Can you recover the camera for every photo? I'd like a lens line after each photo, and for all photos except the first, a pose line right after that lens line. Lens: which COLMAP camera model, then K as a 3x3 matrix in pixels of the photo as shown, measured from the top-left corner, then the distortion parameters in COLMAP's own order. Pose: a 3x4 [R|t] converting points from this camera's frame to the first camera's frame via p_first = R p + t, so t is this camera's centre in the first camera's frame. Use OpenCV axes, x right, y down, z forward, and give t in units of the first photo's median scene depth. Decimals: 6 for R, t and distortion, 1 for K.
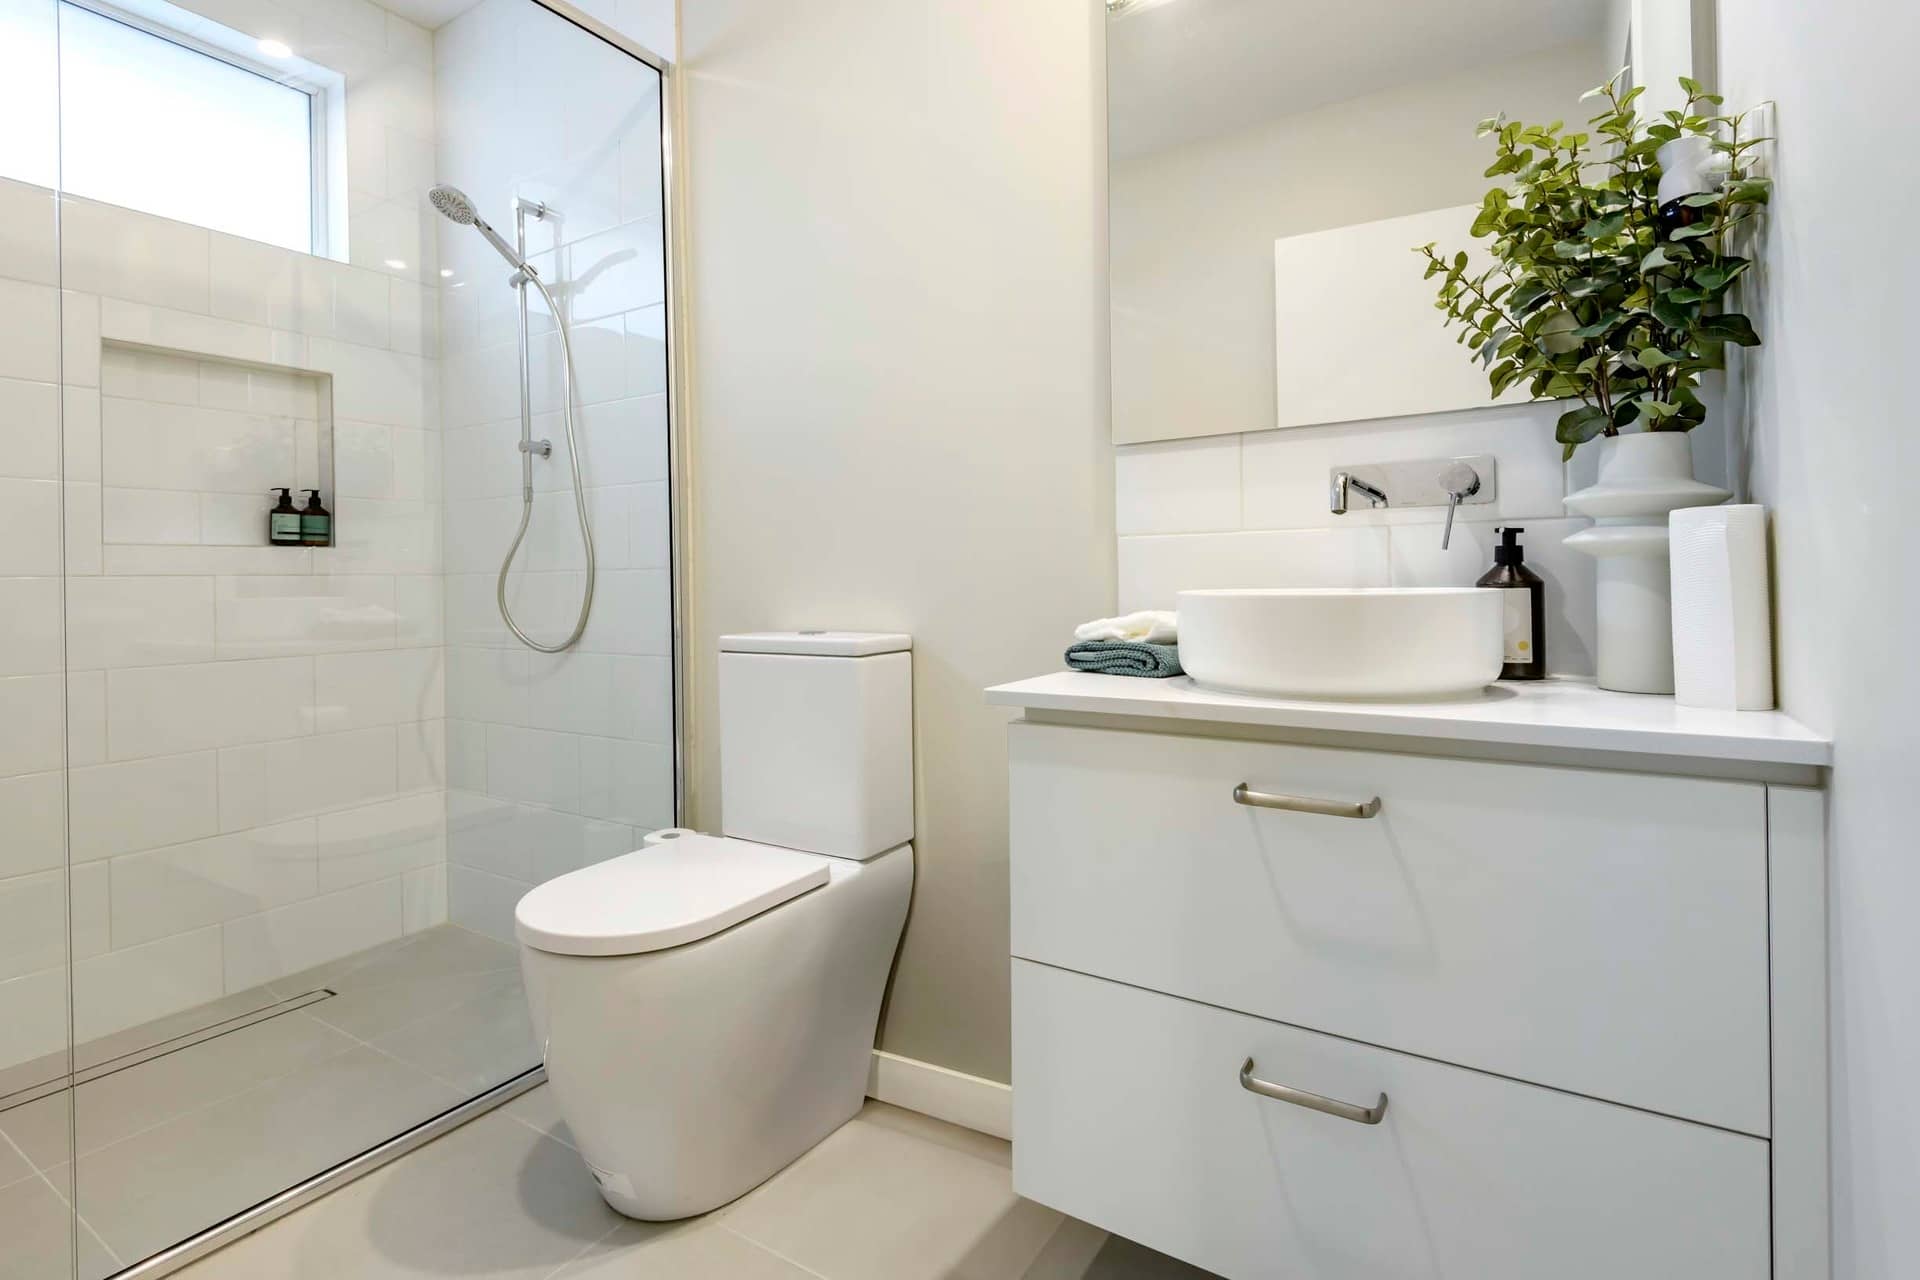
lens RADIAL K [[928.7, 0, 955.7], [0, 928.7, 583.5], [0, 0, 1]] dist [0.001483, 0.000177]
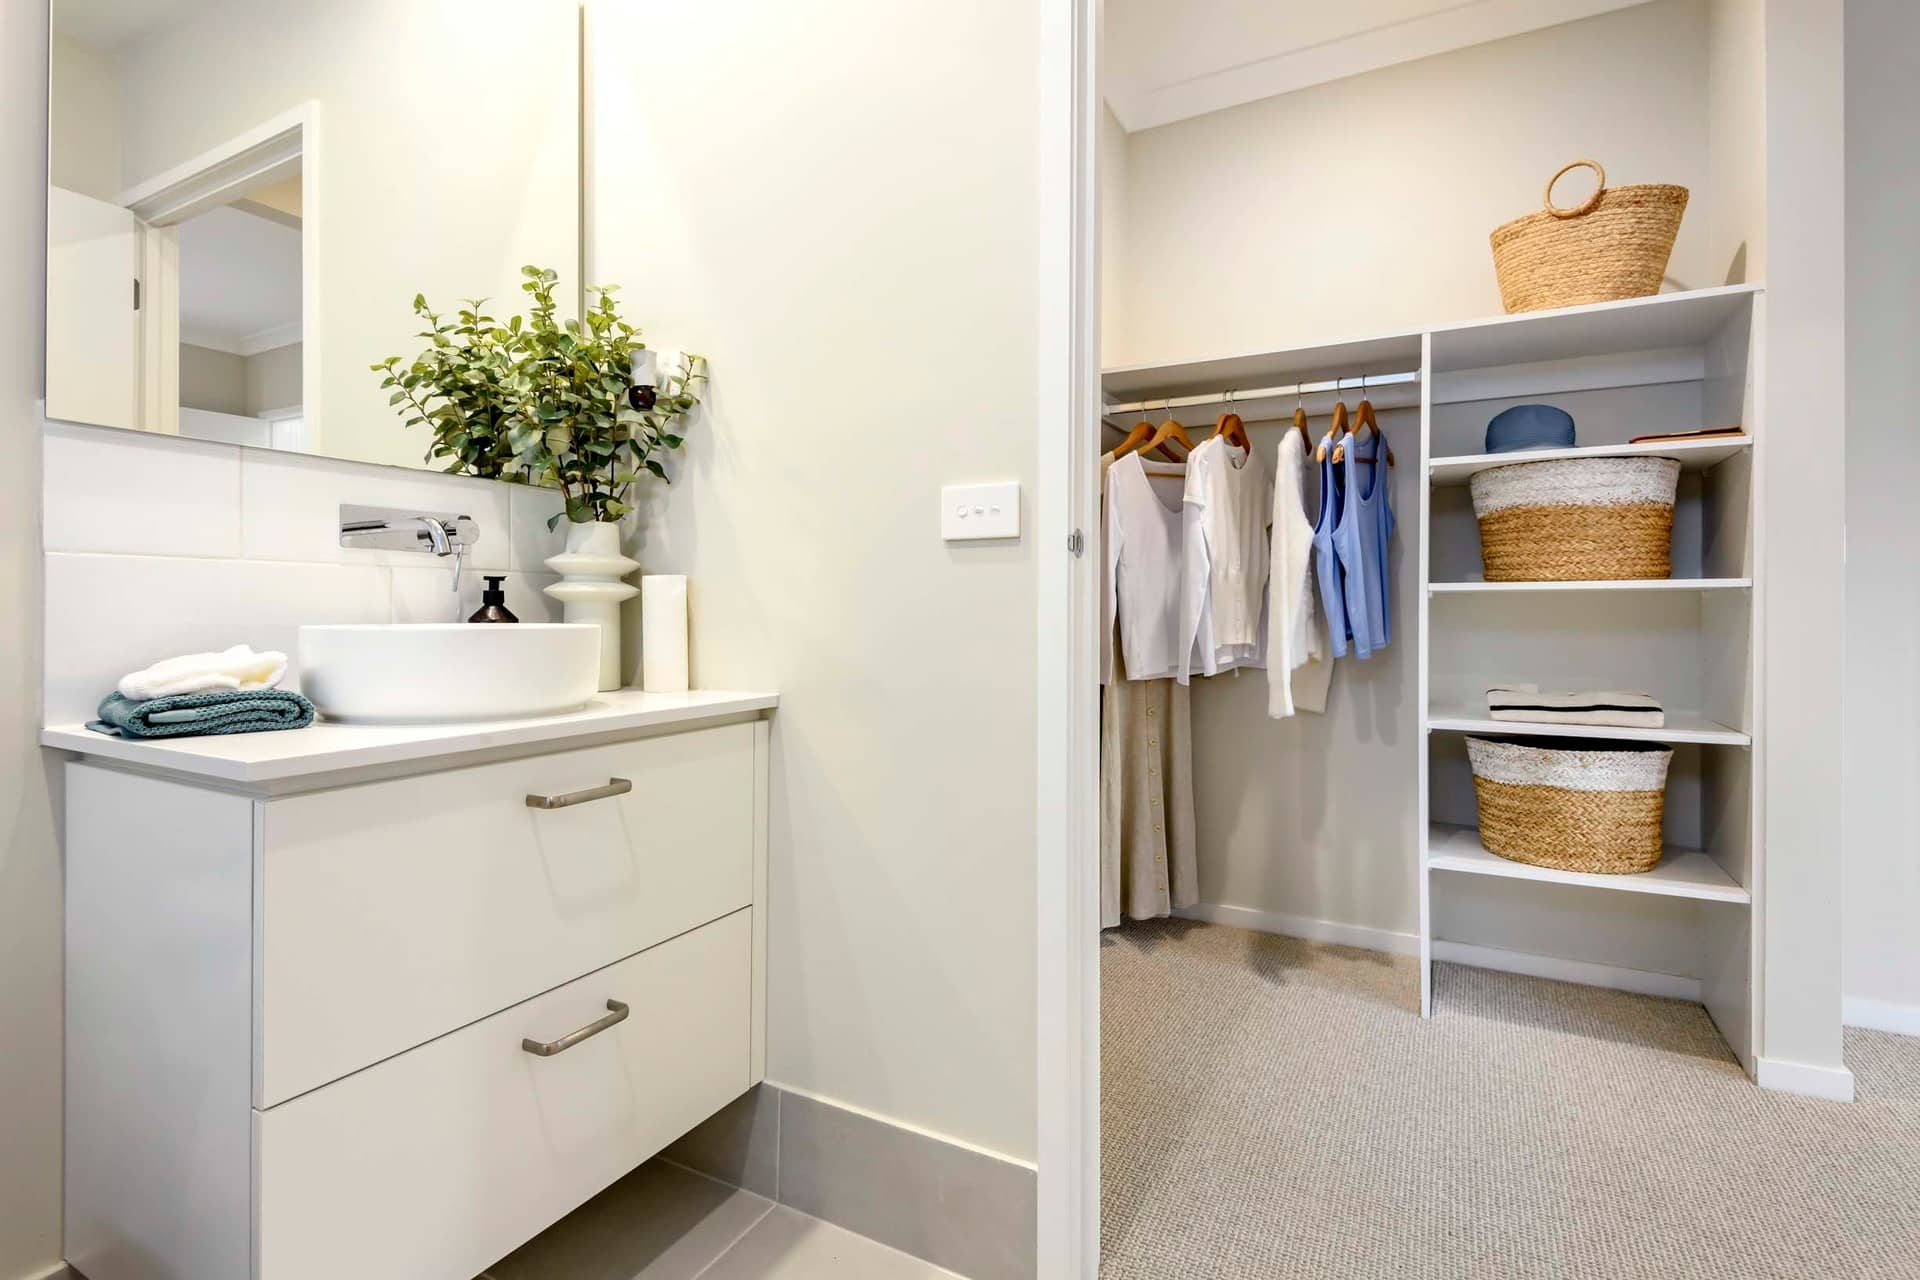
lens RADIAL K [[877.2, 0, 993.1], [0, 877.2, 613.5], [0, 0, 1]] dist [-0.003272, -0.000761]
pose [[-0.105666, 0.009302, 0.994358, -0.666750], [0.000562, 0.999957, -0.009295, 0.002540], [-0.994402, -0.000424, -0.105666, 0.443299]]
